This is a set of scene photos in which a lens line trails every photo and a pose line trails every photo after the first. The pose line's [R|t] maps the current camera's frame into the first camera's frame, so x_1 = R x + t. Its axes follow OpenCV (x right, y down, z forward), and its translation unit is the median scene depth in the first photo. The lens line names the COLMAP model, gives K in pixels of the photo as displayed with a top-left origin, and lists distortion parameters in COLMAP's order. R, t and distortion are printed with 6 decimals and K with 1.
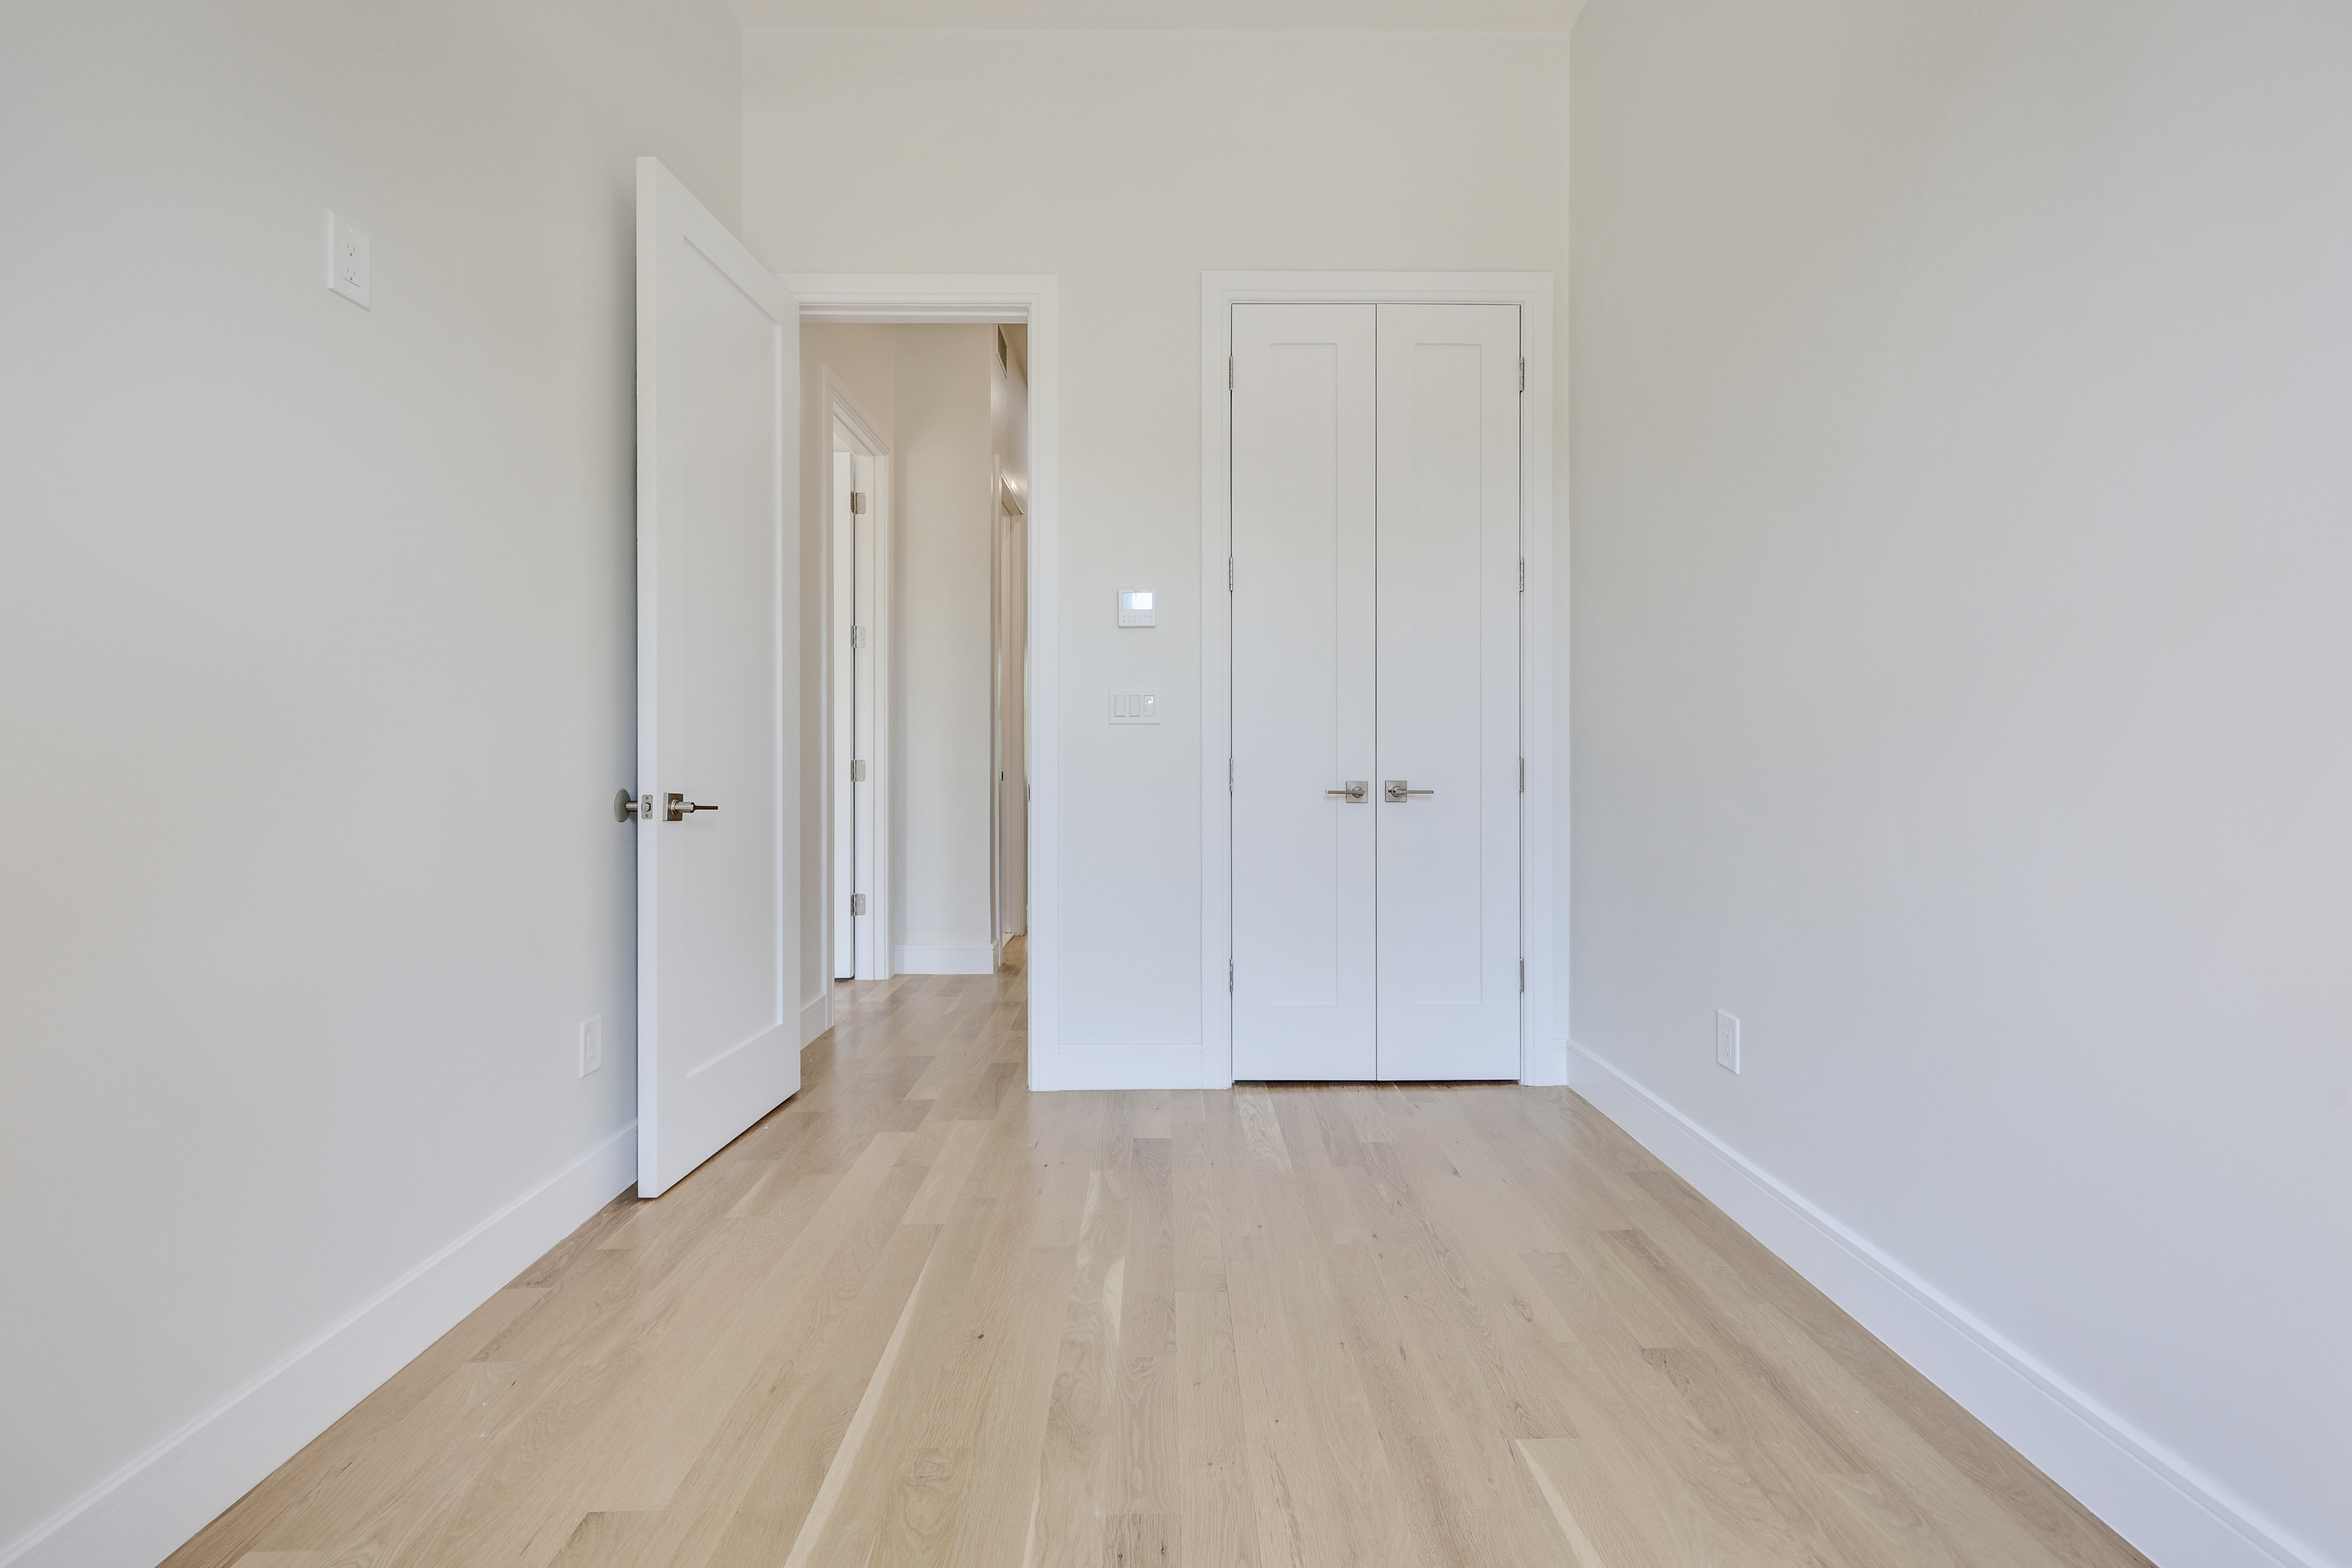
lens RADIAL K [[975.9, 0, 1184.5], [0, 975.9, 776.7], [0, 0, 1]] dist [0.001513, -0.000410]
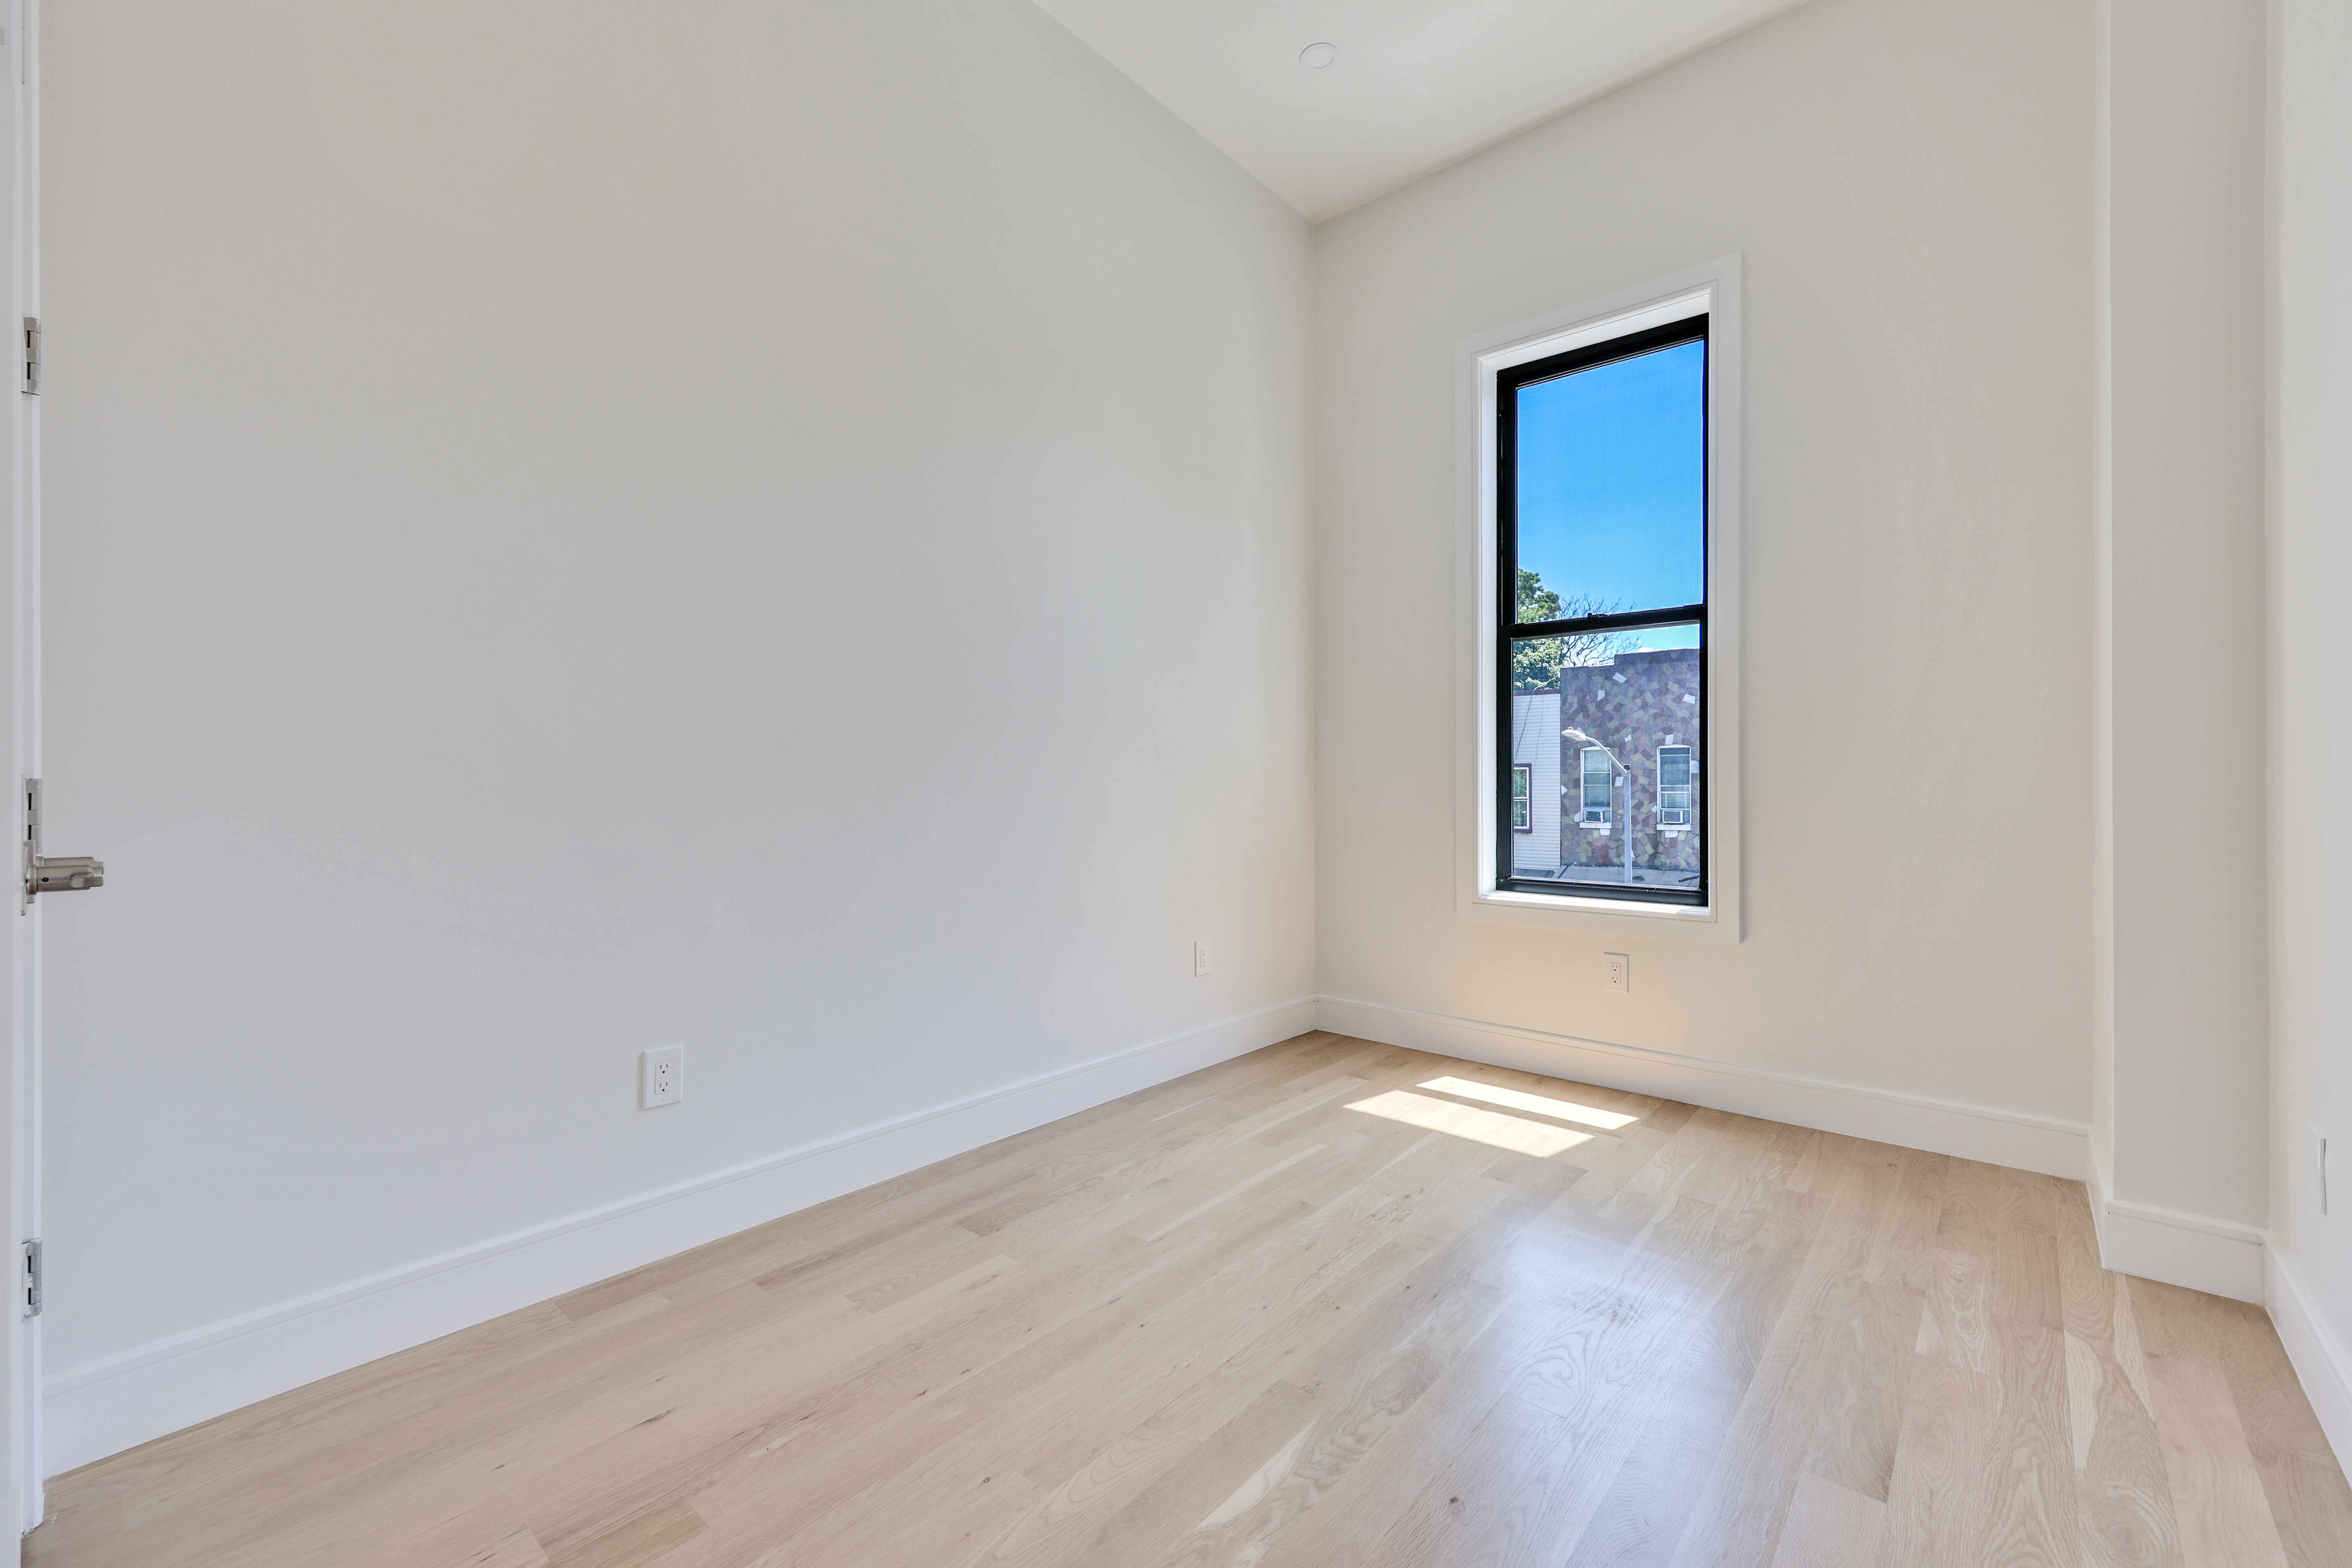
lens RADIAL K [[975.9, 0, 1184.5], [0, 975.9, 776.7], [0, 0, 1]] dist [0.001513, -0.000410]
pose [[-0.740741, 0.002356, 0.671786, -0.542467], [0.017789, 0.999712, 0.016110, -0.031107], [-0.671555, 0.023884, -0.740570, 1.604634]]
